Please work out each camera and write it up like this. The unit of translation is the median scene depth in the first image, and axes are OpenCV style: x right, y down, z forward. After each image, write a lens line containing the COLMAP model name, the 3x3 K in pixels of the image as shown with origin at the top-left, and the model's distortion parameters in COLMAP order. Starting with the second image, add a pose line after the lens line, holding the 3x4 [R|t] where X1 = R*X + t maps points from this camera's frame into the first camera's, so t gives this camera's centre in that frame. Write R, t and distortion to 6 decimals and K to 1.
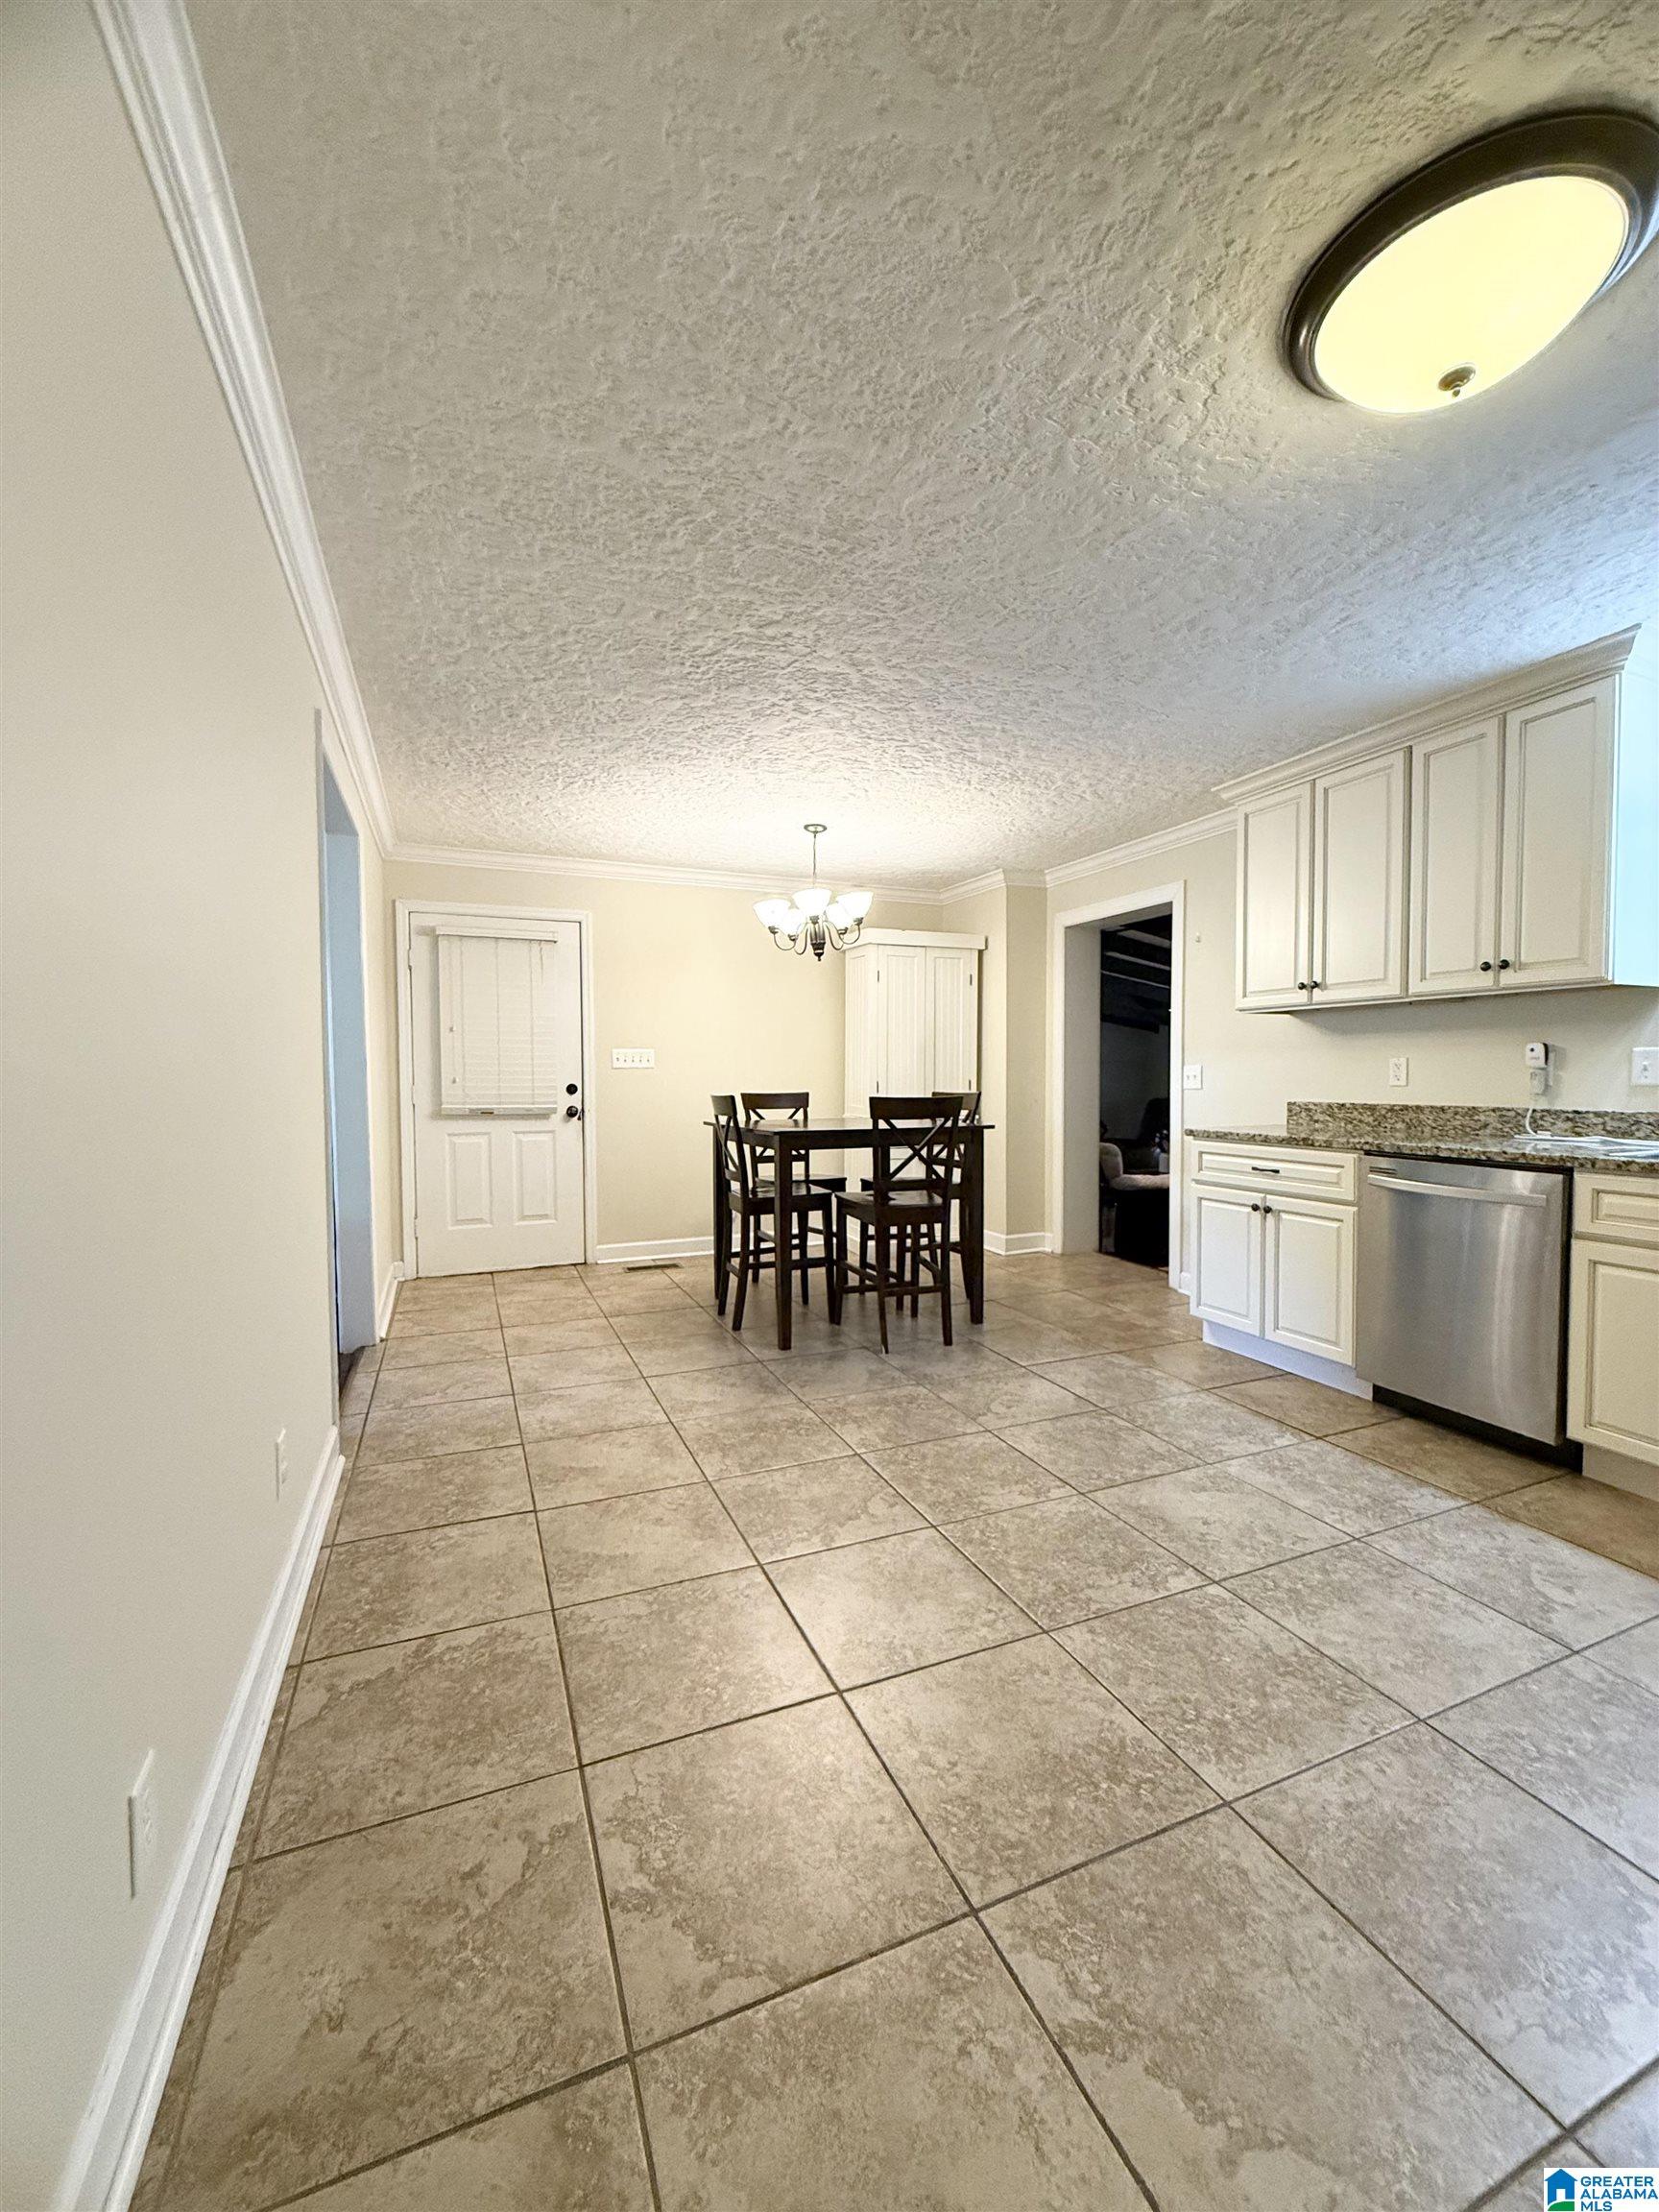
lens RADIAL K [[885.5, 0, 832.4], [0, 885.5, 1104.6], [0, 0, 1]] dist [0.002580, 0.000053]
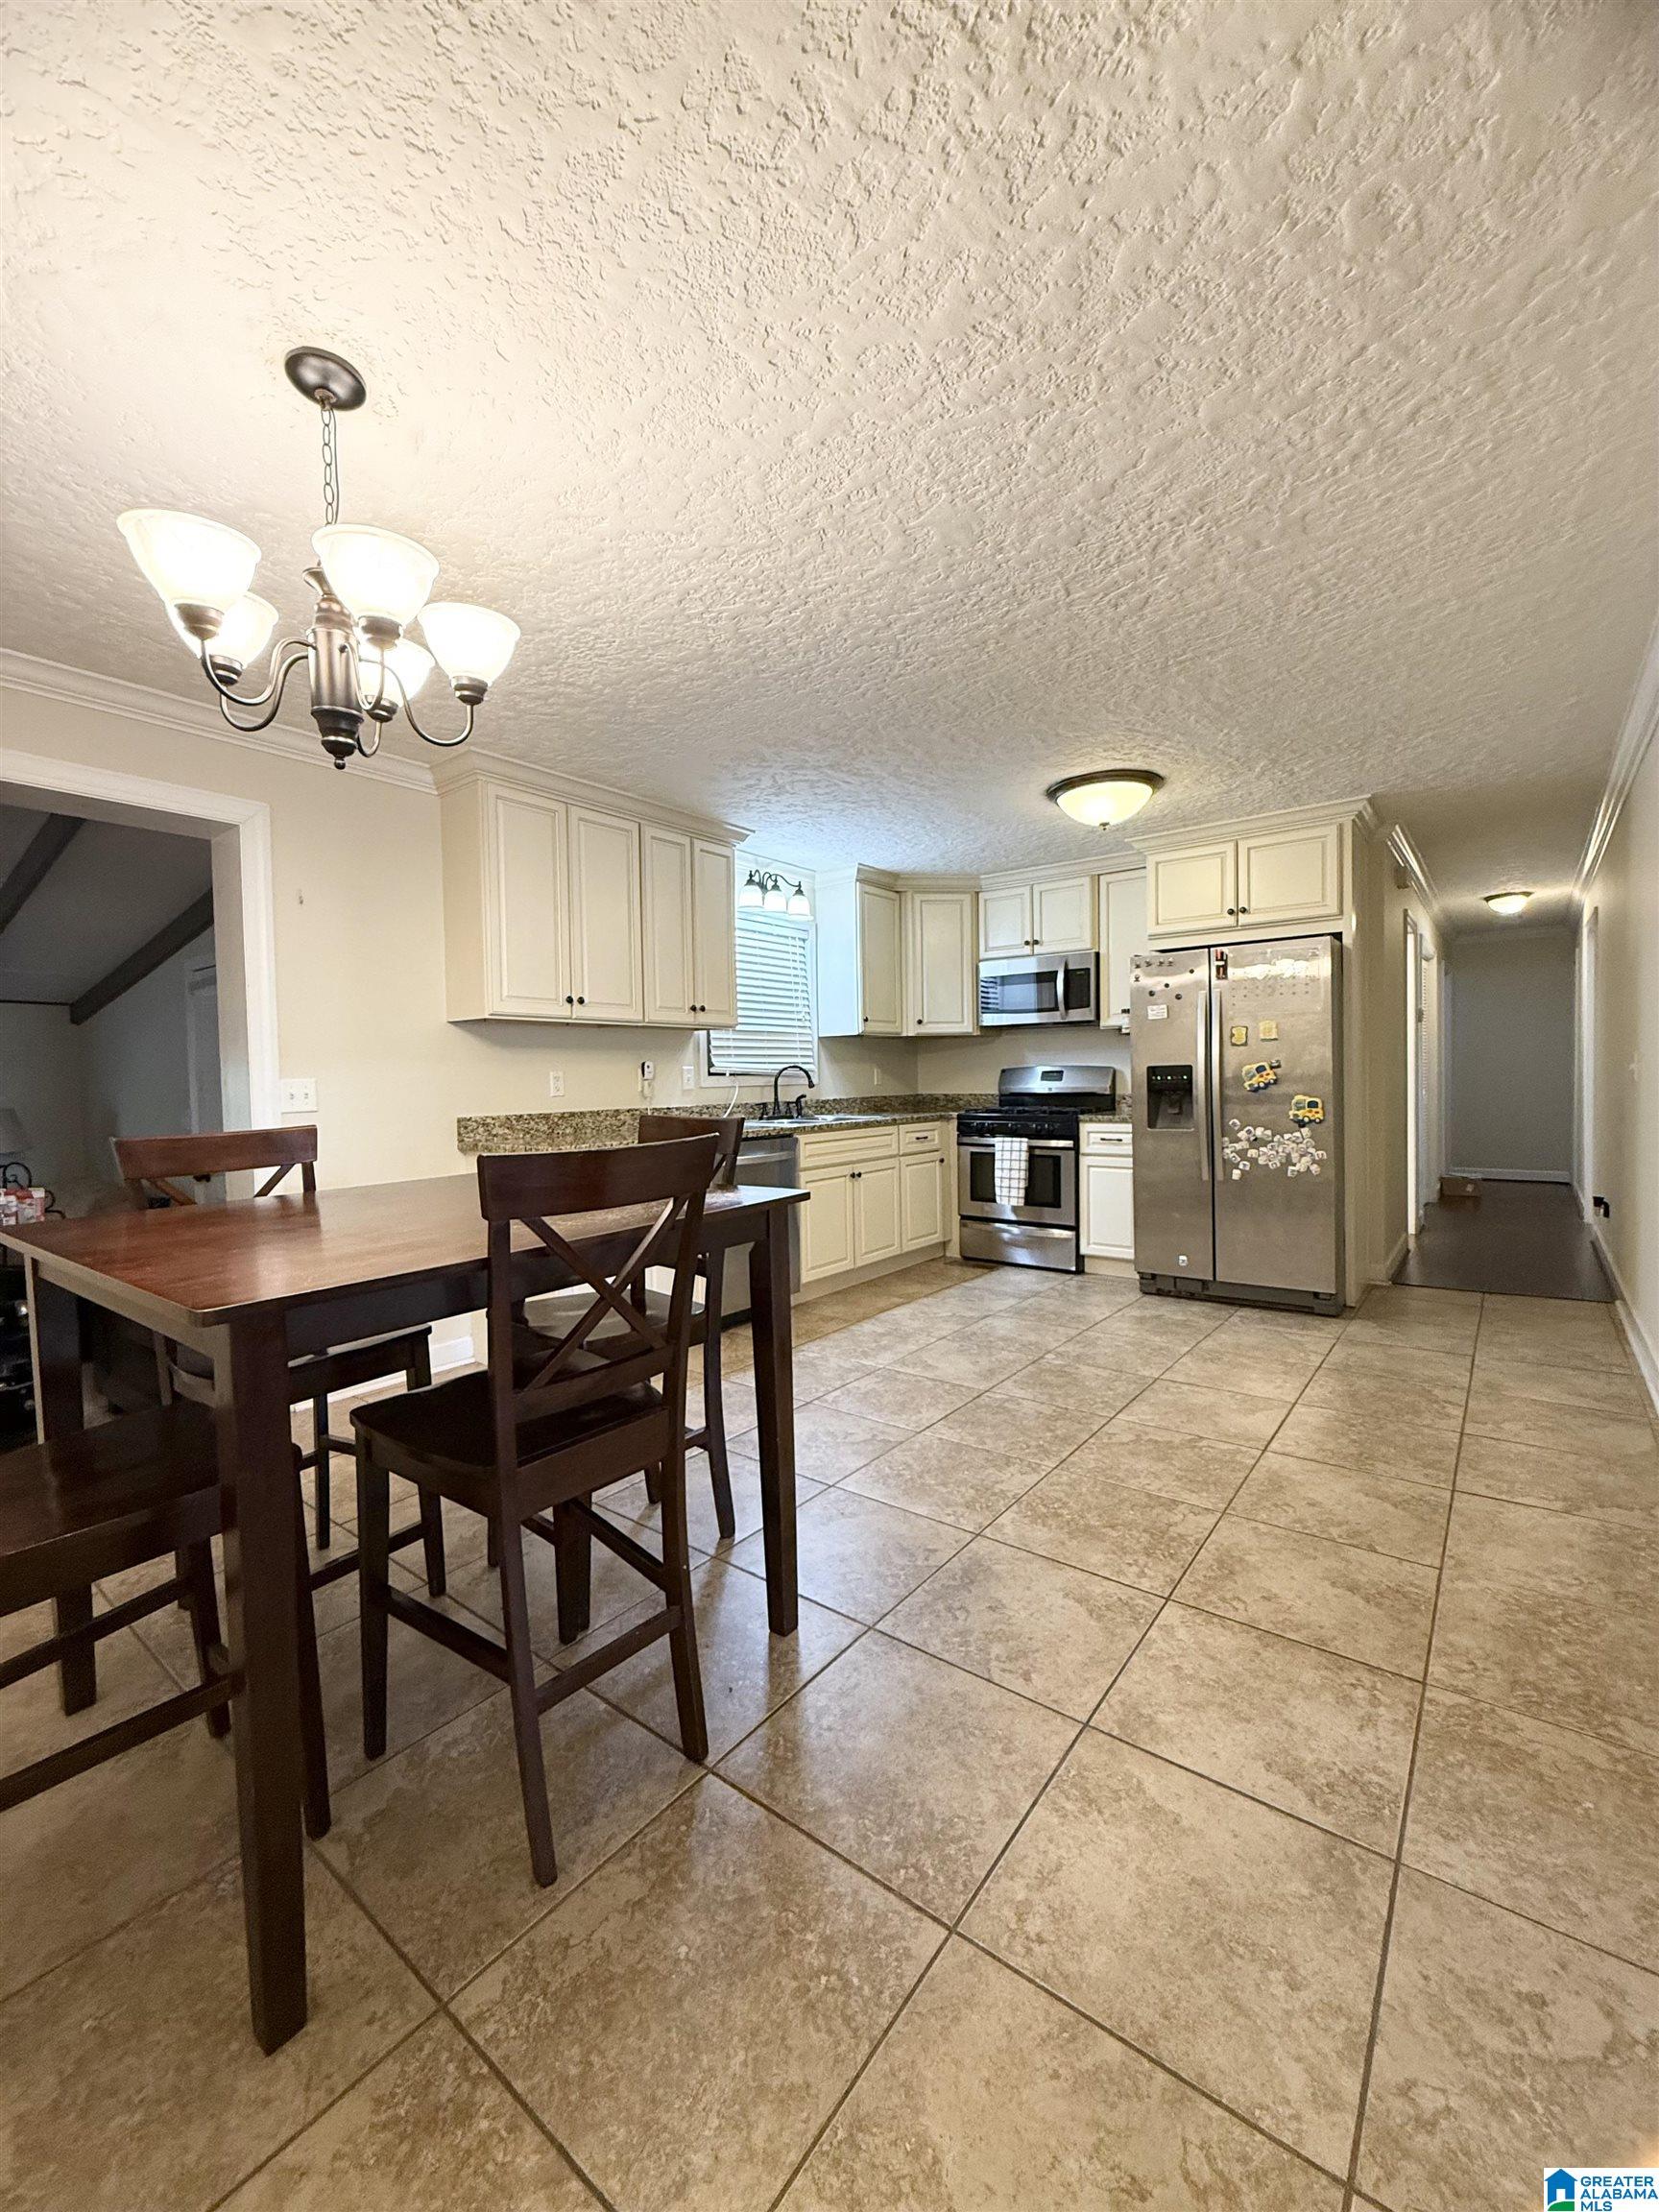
lens RADIAL K [[885.5, 0, 832.4], [0, 885.5, 1104.6], [0, 0, 1]] dist [0.002580, 0.000053]
pose [[-0.489826, -0.011626, 0.871743, -0.720342], [0.052766, 0.997683, 0.042954, -0.055776], [-0.870222, 0.067039, -0.488078, 1.731223]]
